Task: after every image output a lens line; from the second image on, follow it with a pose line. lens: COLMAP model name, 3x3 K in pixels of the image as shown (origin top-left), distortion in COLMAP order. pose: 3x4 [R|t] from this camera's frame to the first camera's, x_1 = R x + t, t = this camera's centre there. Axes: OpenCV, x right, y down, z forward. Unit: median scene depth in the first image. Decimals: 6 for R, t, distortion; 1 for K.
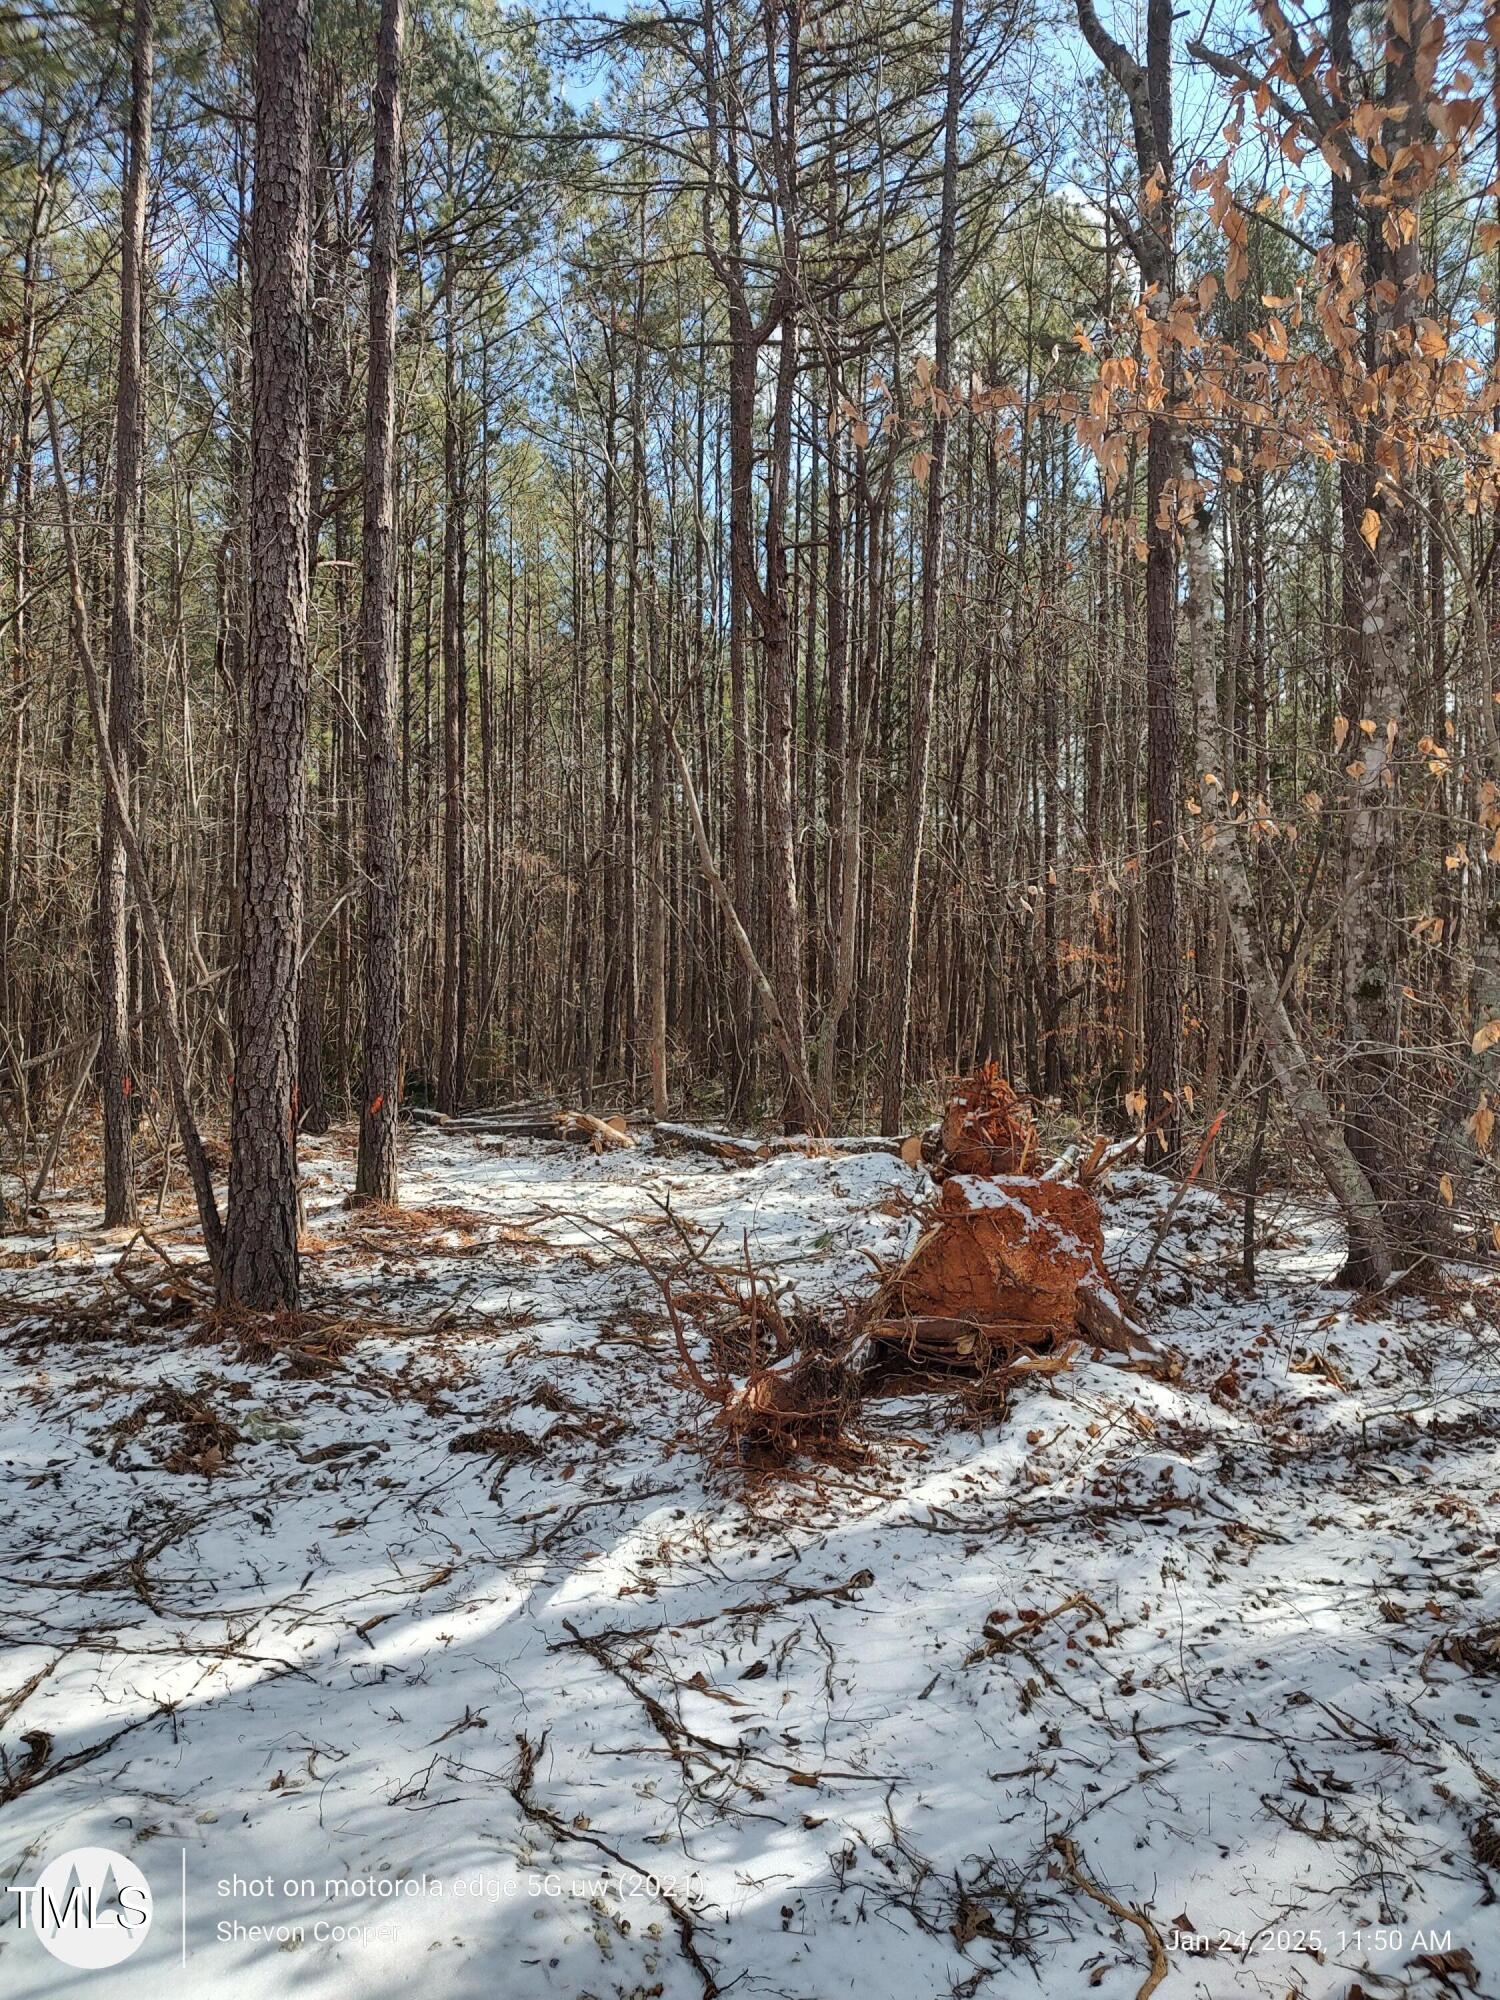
lens RADIAL K [[1399.0, 0, 750.0], [0, 1399.0, 1000.0], [0, 0, 1]] dist [-0.000789, -0.000898]
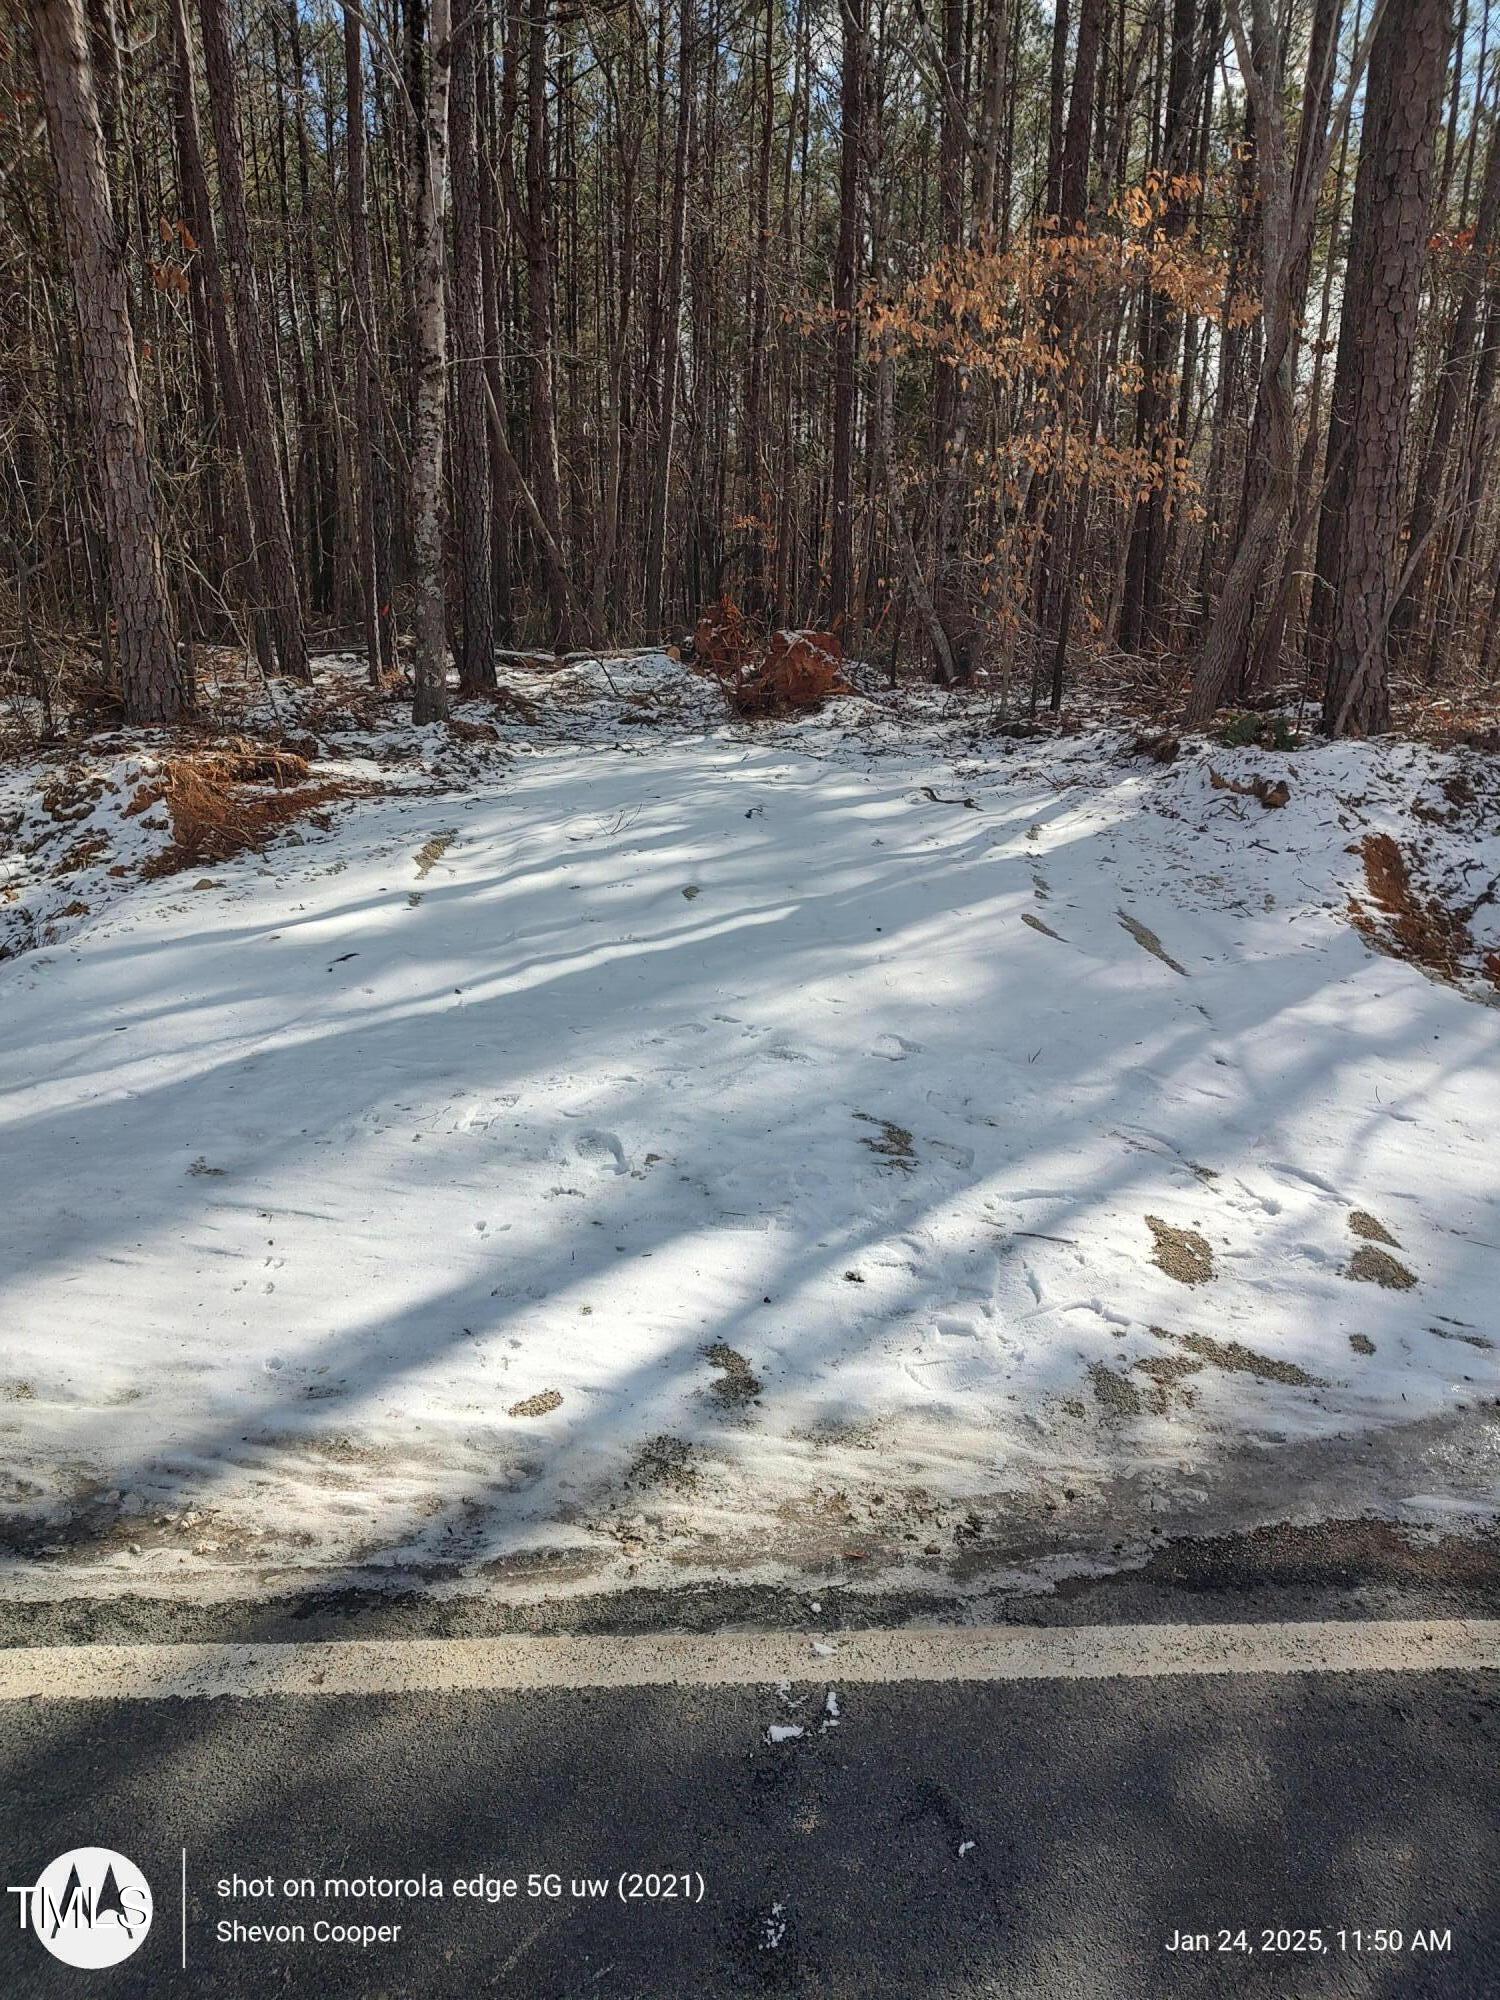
lens RADIAL K [[1513.7, 0, 756.8], [0, 1513.7, 1019.3], [0, 0, 1]] dist [0.038312, -0.035177]
pose [[0.955074, -0.074232, 0.286920, -0.651638], [-0.011087, 0.958497, 0.284886, 0.029756], [-0.296160, -0.275268, 0.914613, -1.435484]]
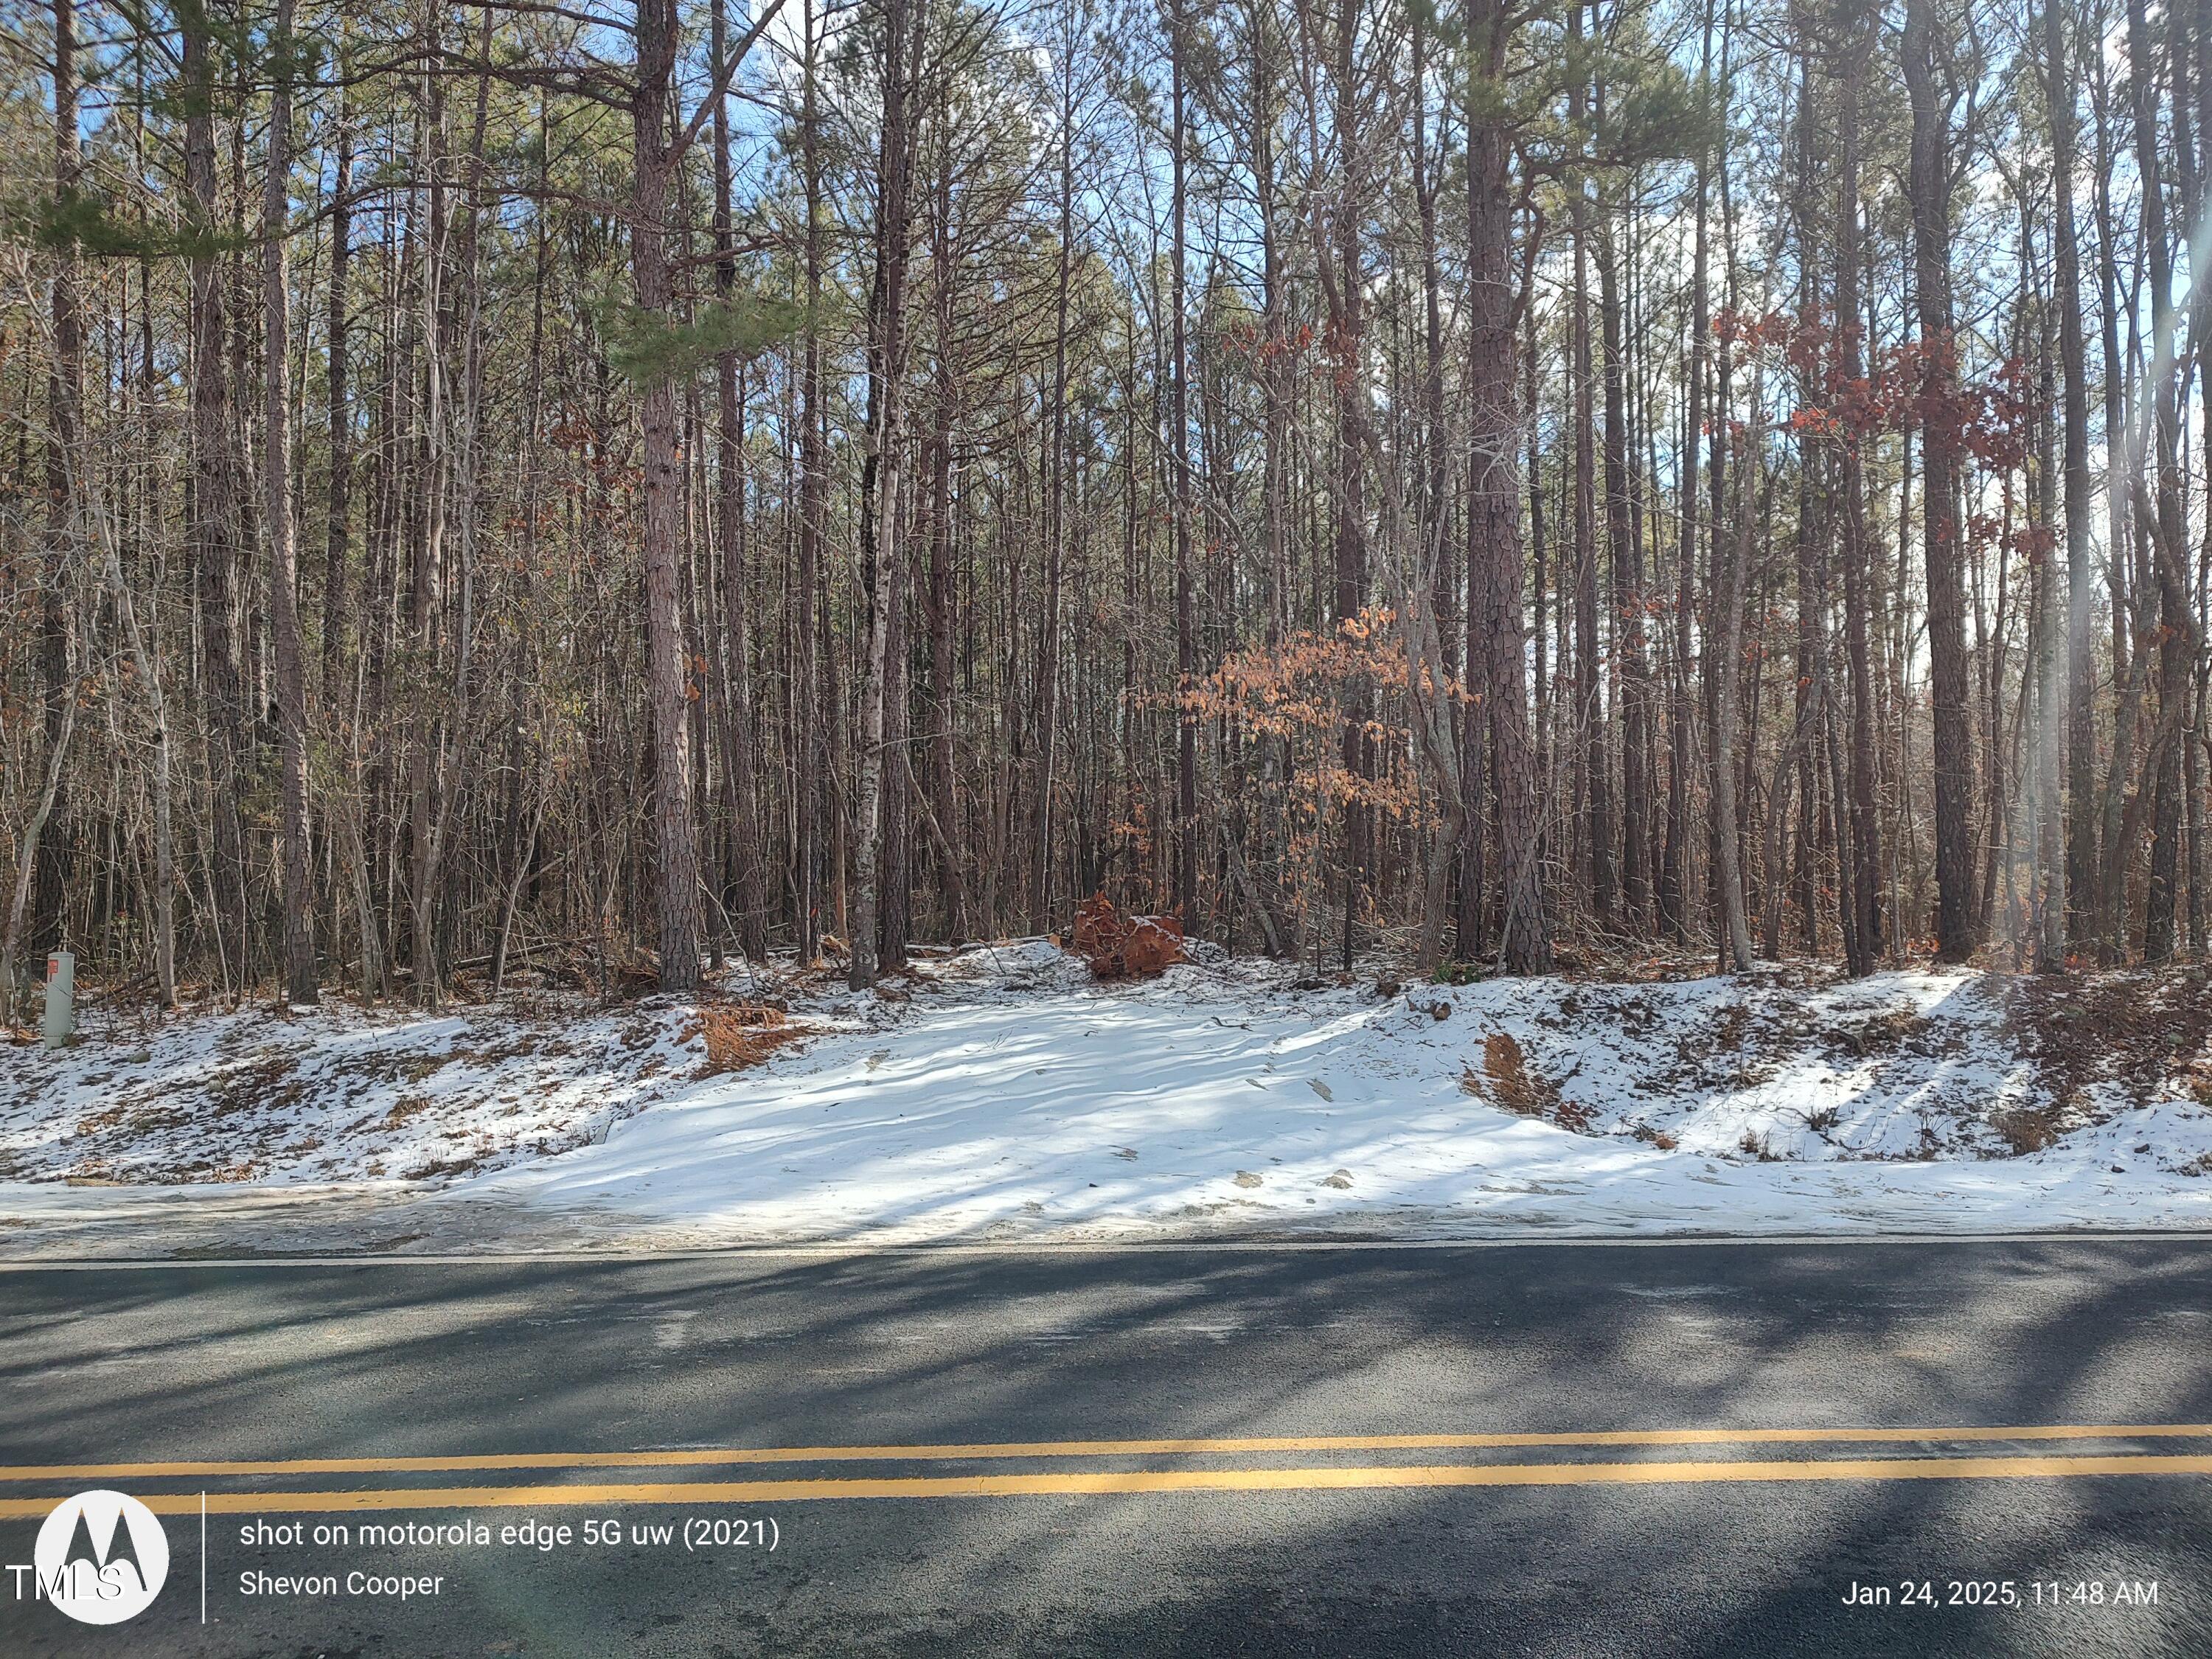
lens RADIAL K [[1674.1, 0, 1119.9], [0, 1674.1, 825.8], [0, 0, 1]] dist [0.038312, -0.035177]
pose [[0.961892, -0.013851, 0.273078, -0.817114], [0.020326, 0.999575, -0.020895, 0.011599], [-0.272672, 0.025650, 0.961765, -2.308619]]
